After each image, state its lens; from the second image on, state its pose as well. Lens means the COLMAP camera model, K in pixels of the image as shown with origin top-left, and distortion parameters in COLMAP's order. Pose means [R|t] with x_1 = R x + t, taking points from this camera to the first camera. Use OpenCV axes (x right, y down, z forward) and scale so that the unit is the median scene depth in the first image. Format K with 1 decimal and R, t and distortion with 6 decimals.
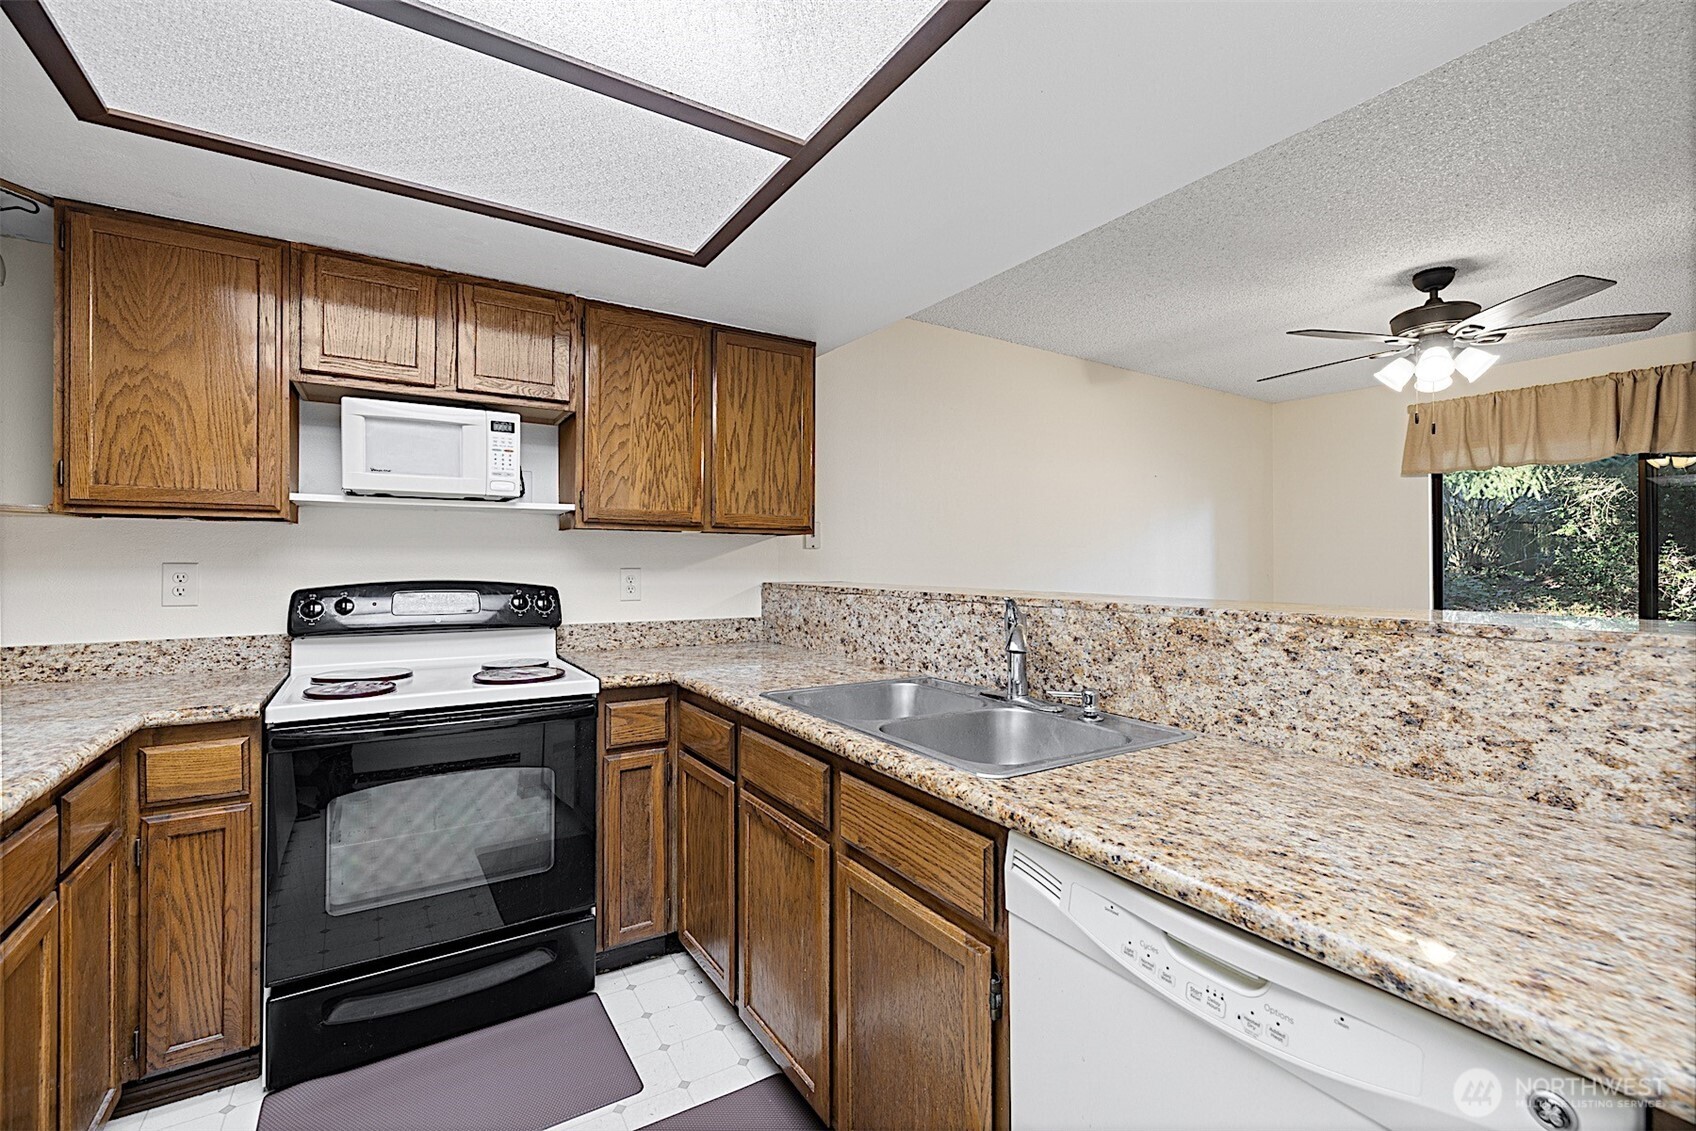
lens RADIAL K [[714.9, 0, 826.9], [0, 714.9, 558.5], [0, 0, 1]] dist [-0.000079, 0.000153]
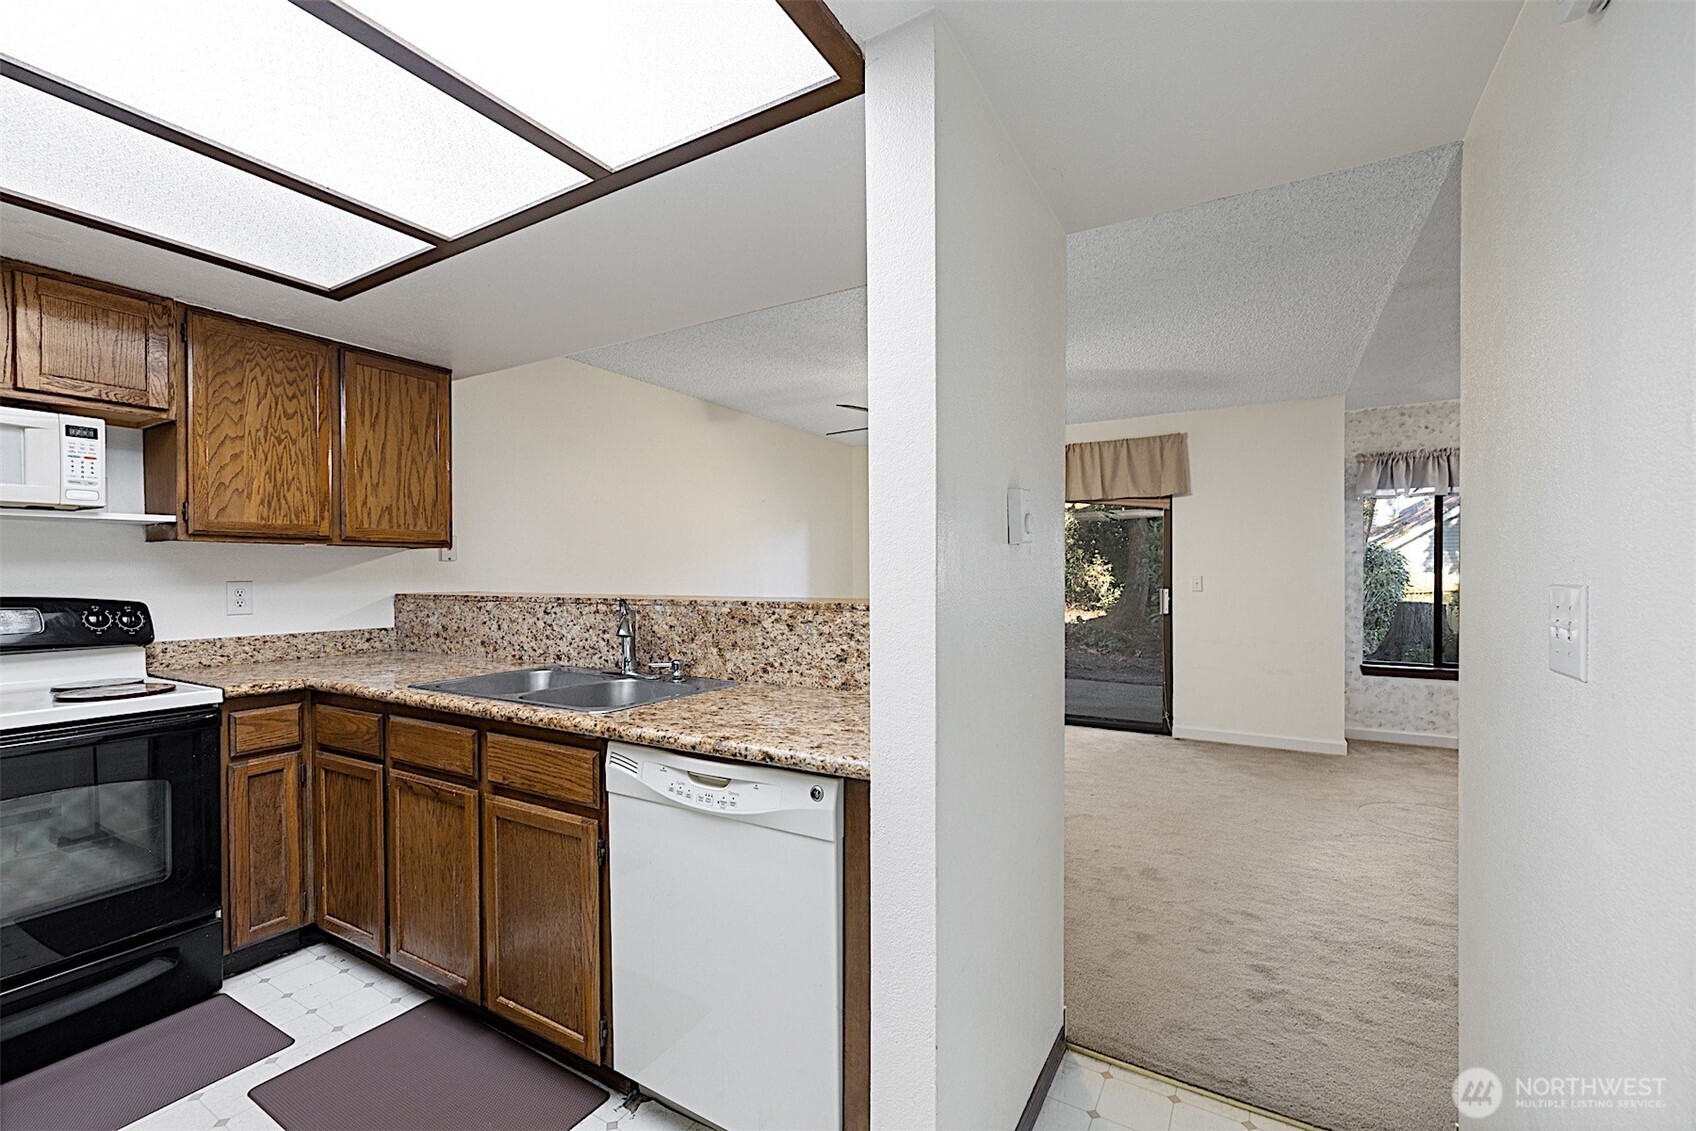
lens RADIAL K [[723.0, 0, 828.7], [0, 723.0, 576.9], [0, 0, 1]] dist [-0.001266, -0.000181]
pose [[0.887196, -0.009741, 0.461289, -0.022514], [0.004832, 0.999918, 0.011822, -0.000198], [-0.461367, -0.008259, 0.887171, -0.311466]]
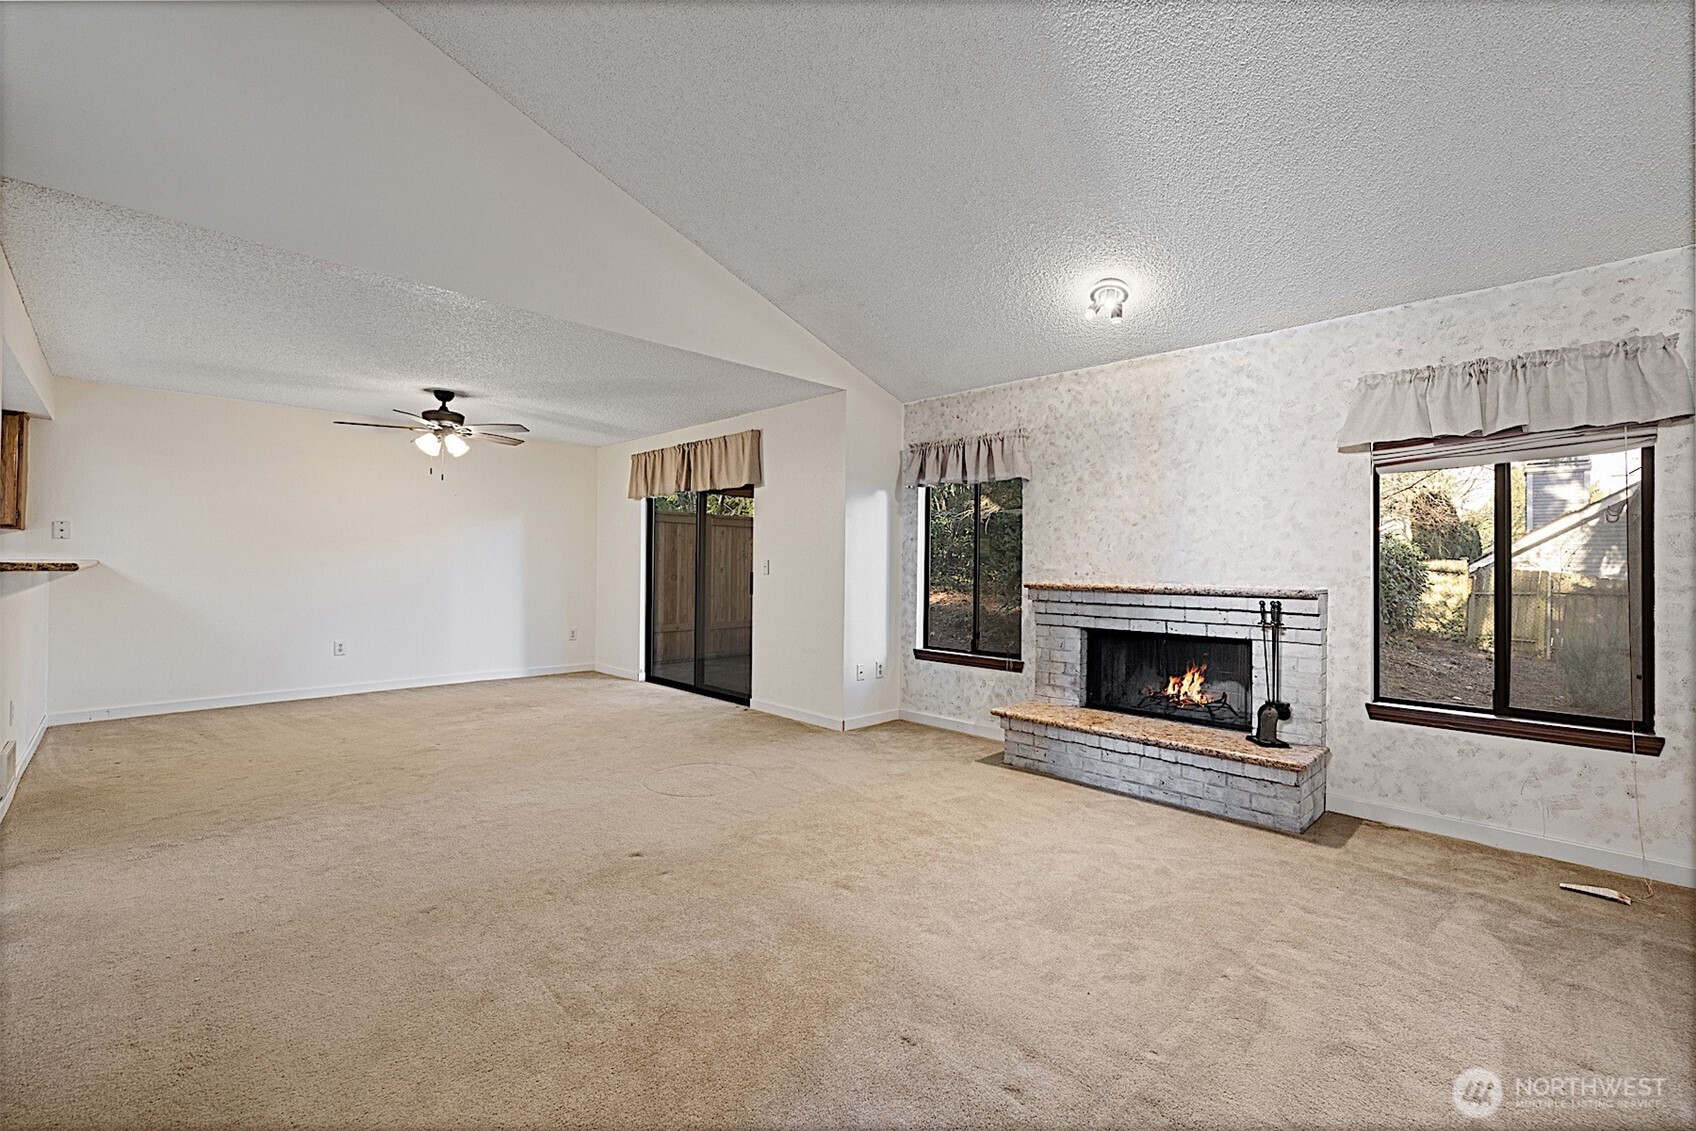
lens RADIAL K [[710.2, 0, 828.2], [0, 710.2, 549.7], [0, 0, 1]] dist [0.000862, -0.000190]
pose [[0.974582, 0.010311, 0.223794, 1.907049], [-0.007926, 0.999902, -0.011551, 0.022593], [-0.223891, 0.009483, 0.974568, -1.345652]]
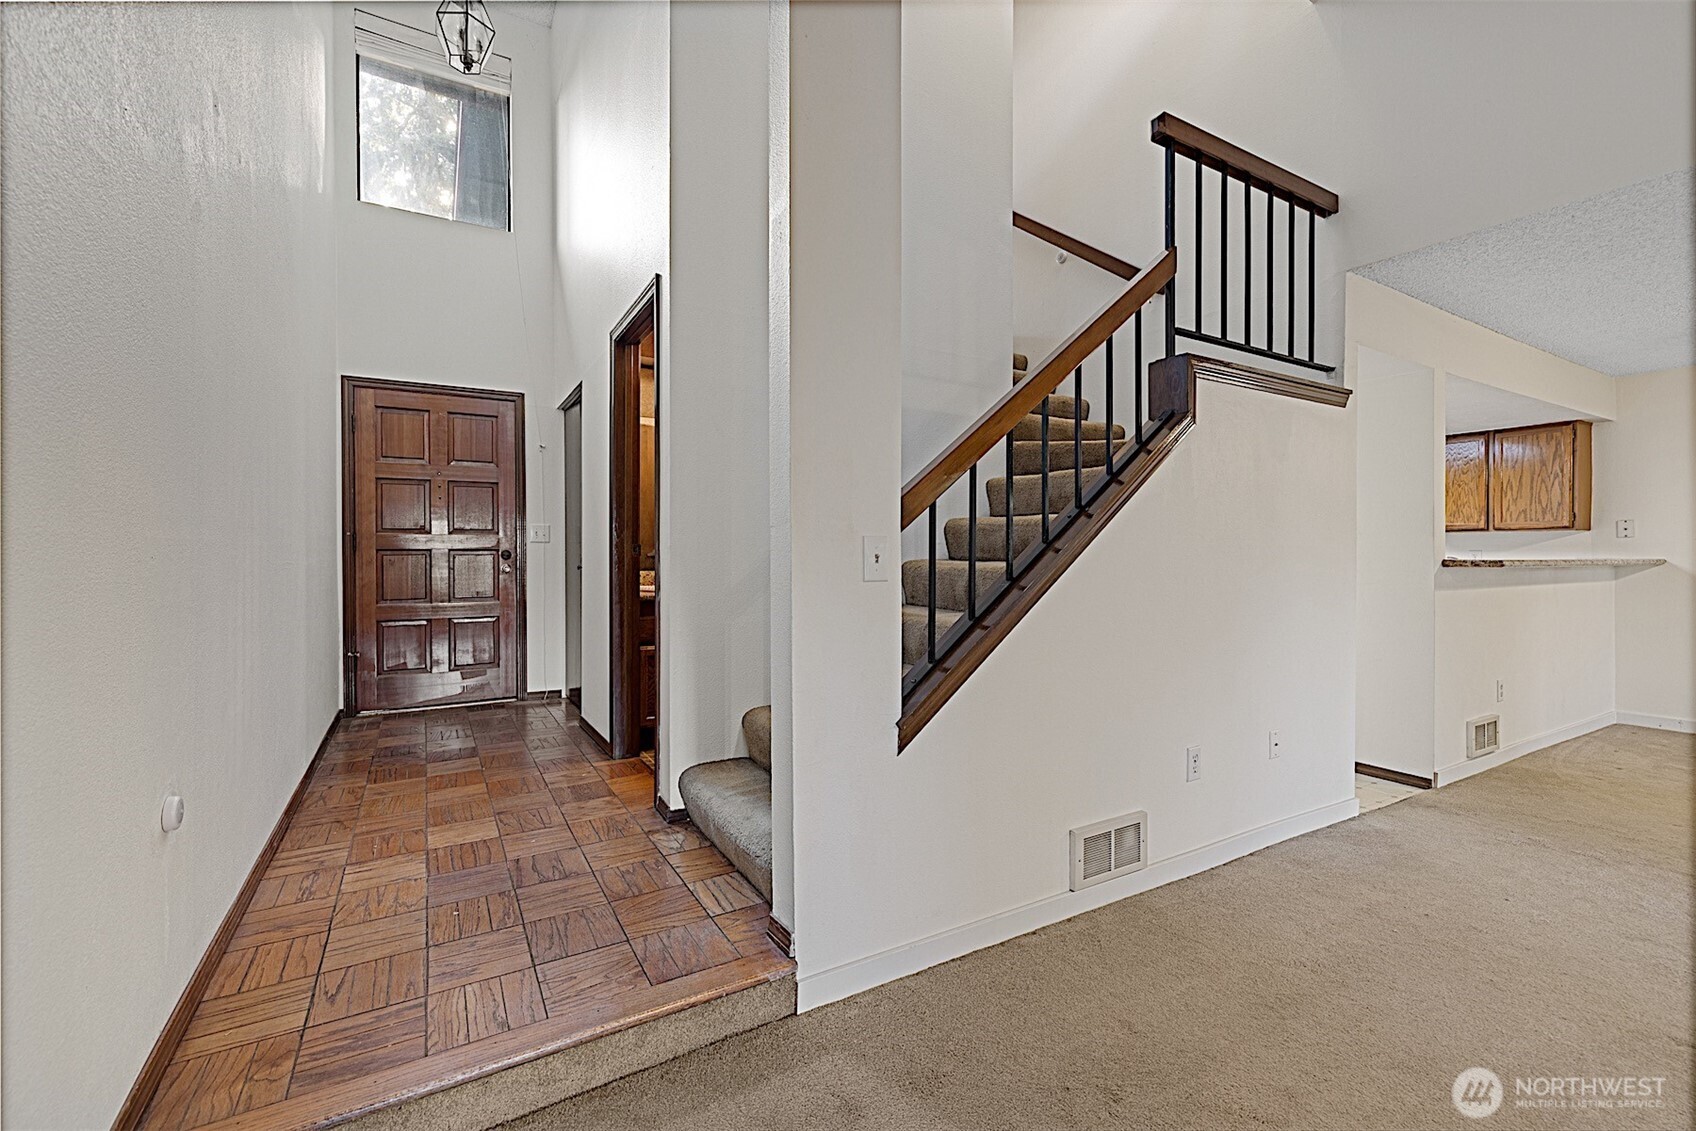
lens RADIAL K [[714.9, 0, 826.9], [0, 714.9, 558.5], [0, 0, 1]] dist [-0.000079, 0.000153]
pose [[-0.026800, 0.001581, -0.999640, 2.380925], [0.005139, 0.999986, 0.001444, 0.031344], [0.999628, -0.005098, -0.026808, -1.049526]]
